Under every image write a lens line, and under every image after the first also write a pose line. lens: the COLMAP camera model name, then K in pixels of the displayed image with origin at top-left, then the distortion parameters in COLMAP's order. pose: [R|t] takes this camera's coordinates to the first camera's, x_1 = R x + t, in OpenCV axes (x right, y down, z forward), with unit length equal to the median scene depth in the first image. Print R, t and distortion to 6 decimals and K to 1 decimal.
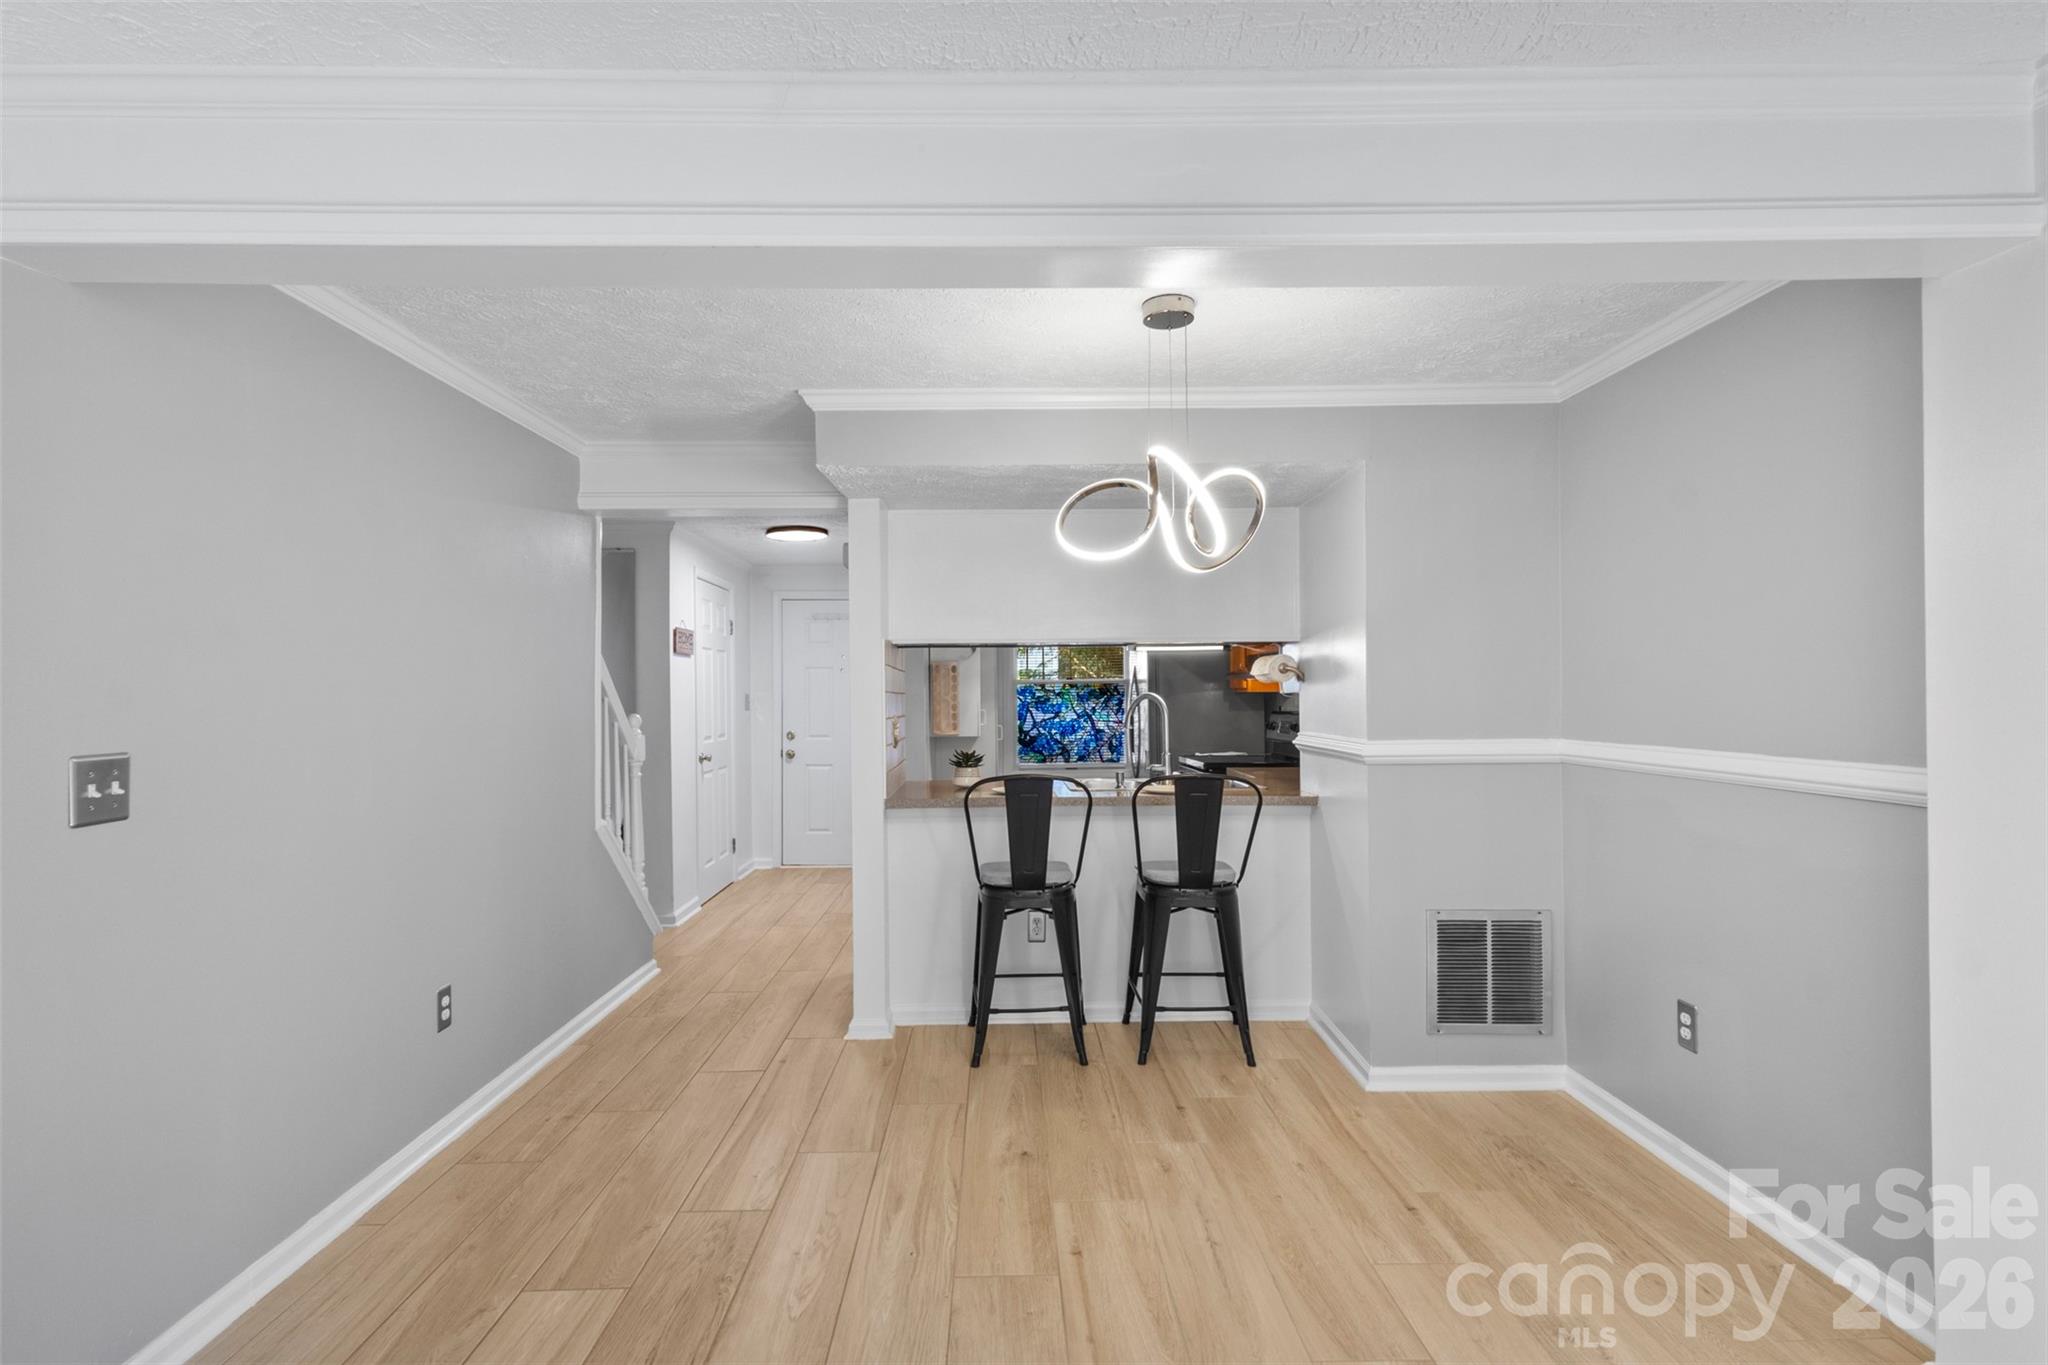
lens RADIAL K [[948.8, 0, 1019.0], [0, 948.8, 691.6], [0, 0, 1]] dist [0.012173, -0.000380]
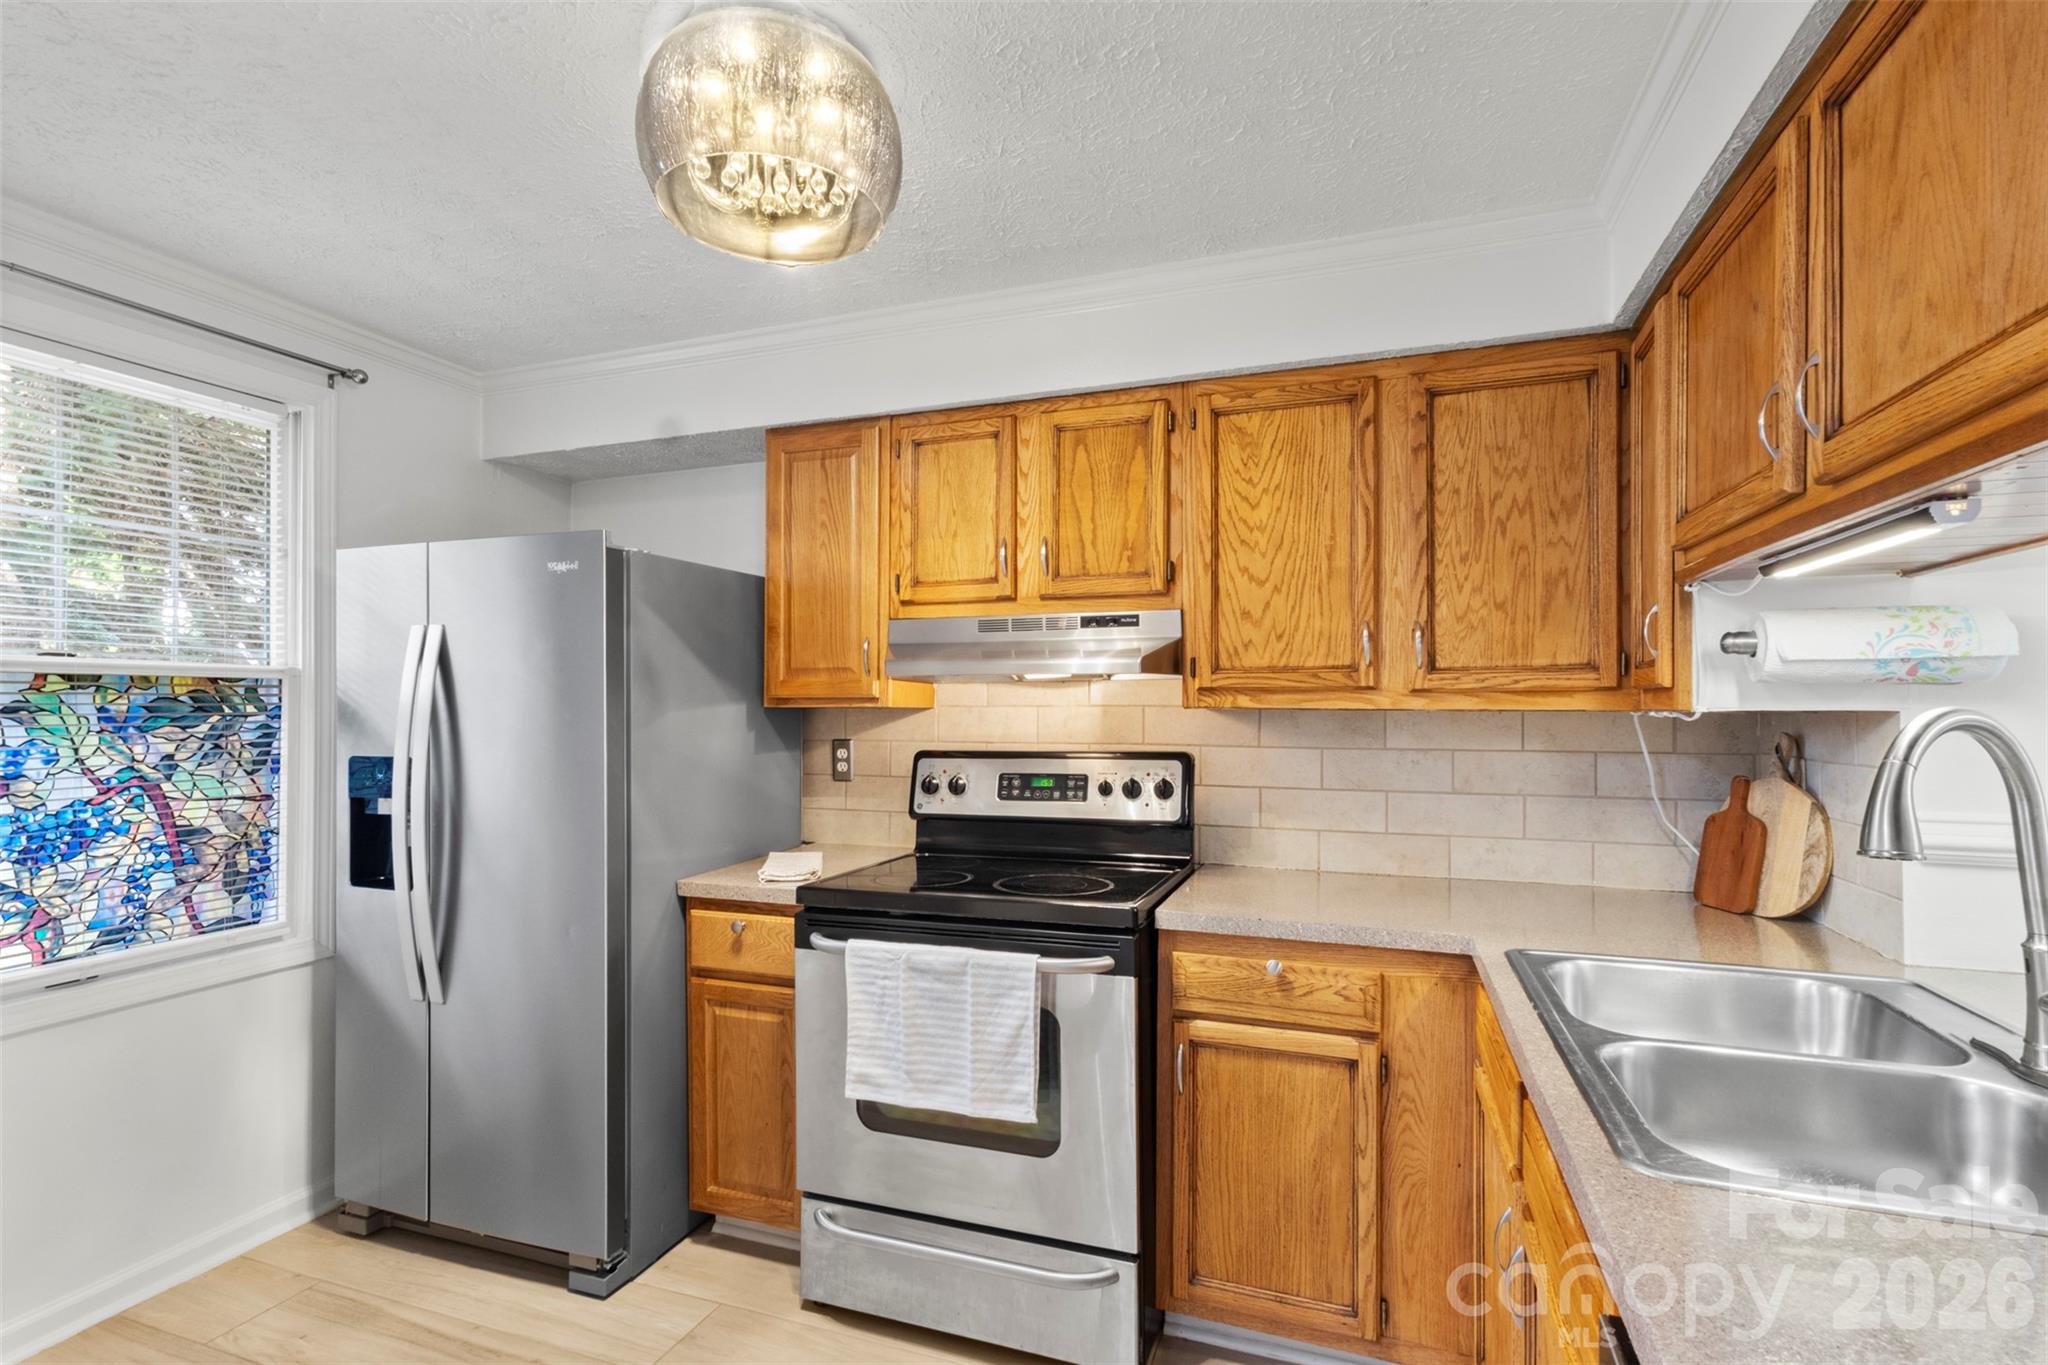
lens RADIAL K [[948.8, 0, 1029.9], [0, 948.8, 699.7], [0, 0, 1]] dist [0.012173, -0.000380]
pose [[0.344212, 0.016586, 0.938745, -0.309724], [-0.004930, 0.999862, -0.015858, 0.007153], [-0.938879, 0.000831, 0.344246, 1.790998]]
